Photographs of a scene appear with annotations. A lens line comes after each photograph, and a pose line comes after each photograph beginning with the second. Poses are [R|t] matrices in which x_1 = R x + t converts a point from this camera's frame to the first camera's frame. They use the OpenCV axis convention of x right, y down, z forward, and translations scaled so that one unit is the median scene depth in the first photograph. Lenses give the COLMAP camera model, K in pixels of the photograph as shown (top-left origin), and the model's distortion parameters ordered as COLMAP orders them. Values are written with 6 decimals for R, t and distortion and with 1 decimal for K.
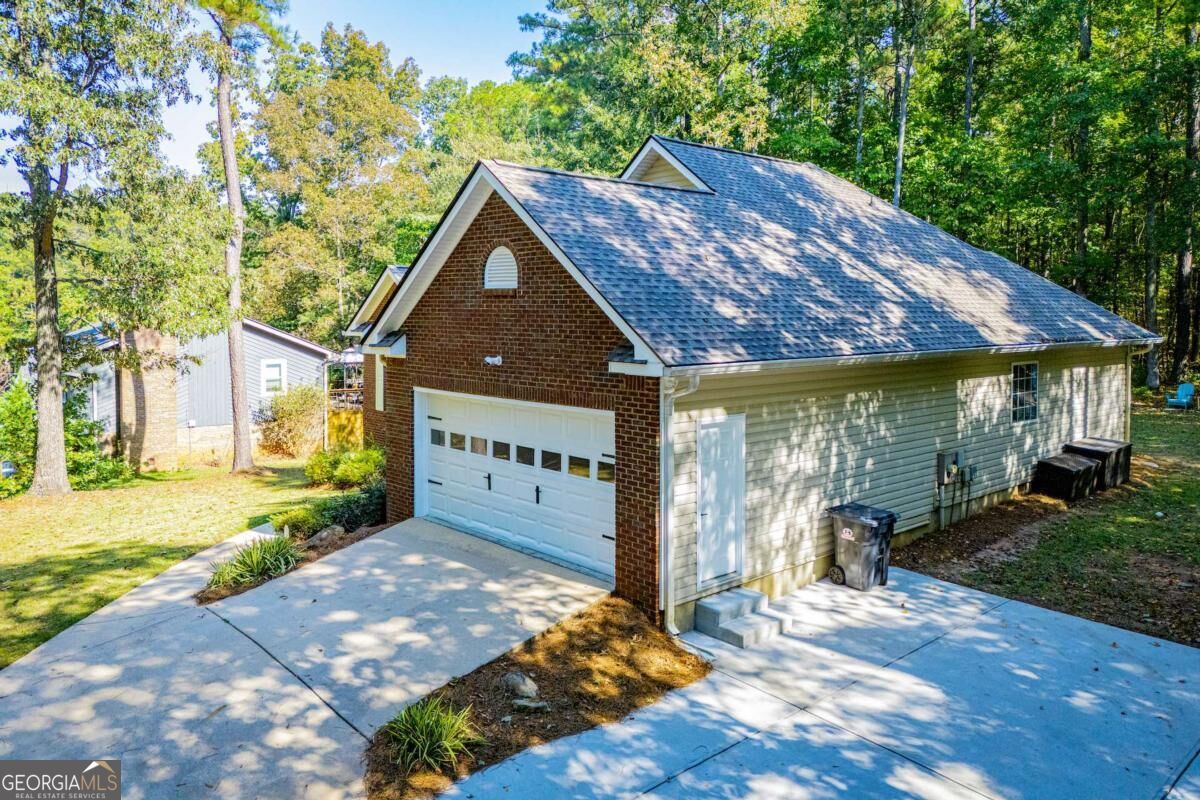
lens RADIAL K [[865.2, 0, 598.1], [0, 865.2, 347.1], [0, 0, 1]] dist [0.013198, -0.007985]
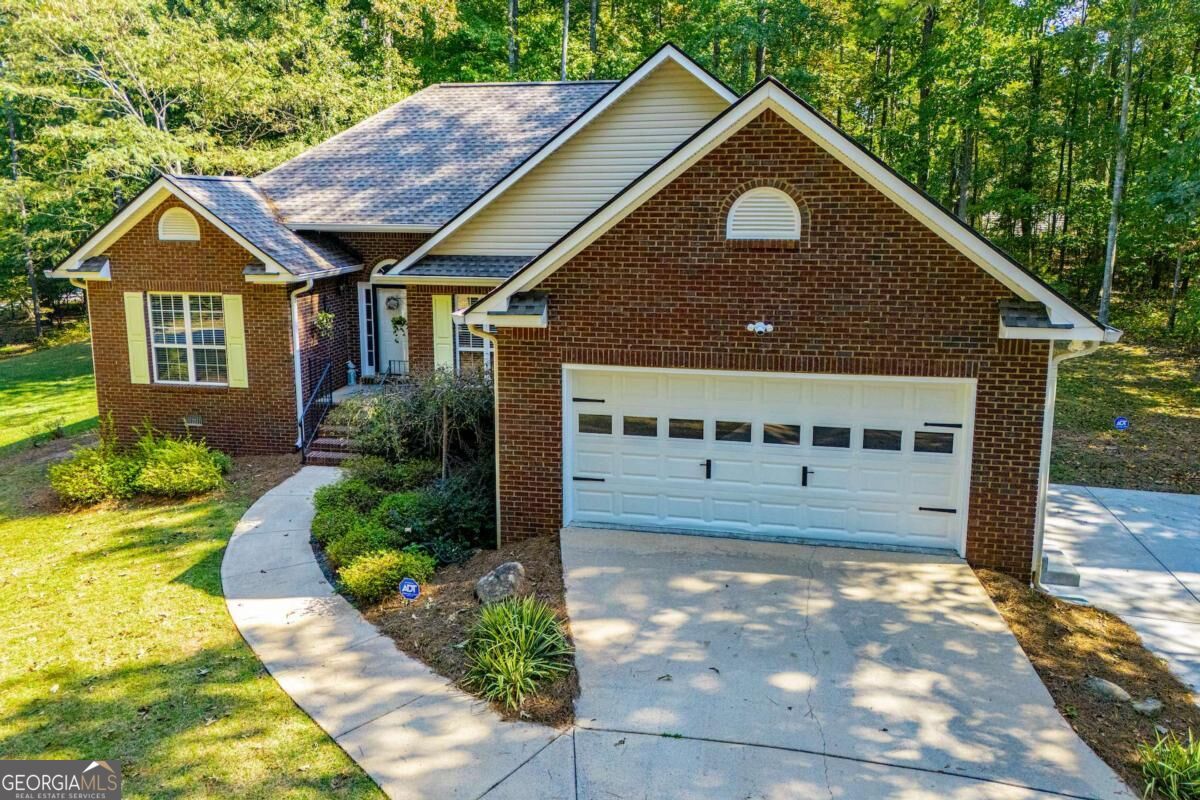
lens RADIAL K [[859.4, 0, 570.1], [0, 859.4, 359.5], [0, 0, 1]] dist [0.077954, -0.094728]
pose [[0.808069, -0.110027, 0.578722, -0.765526], [0.027298, 0.988341, 0.149788, -0.085004], [-0.588456, -0.105241, 0.801651, 0.456203]]
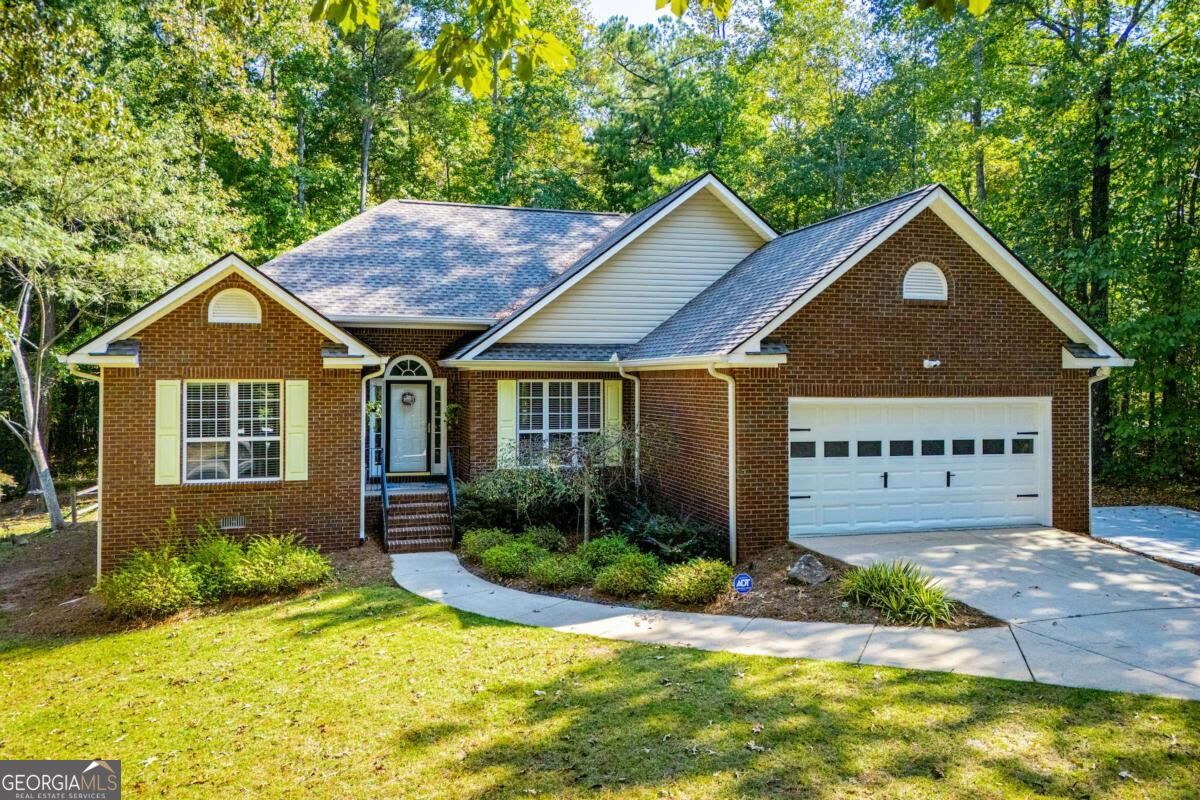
lens RADIAL K [[872.3, 0, 576.6], [0, 872.3, 396.0], [0, 0, 1]] dist [0.027176, -0.003480]
pose [[0.461480, -0.015679, 0.887012, -1.361424], [0.034201, 0.999415, -0.000128, 0.042773], [-0.886491, 0.030396, 0.461747, 0.907299]]
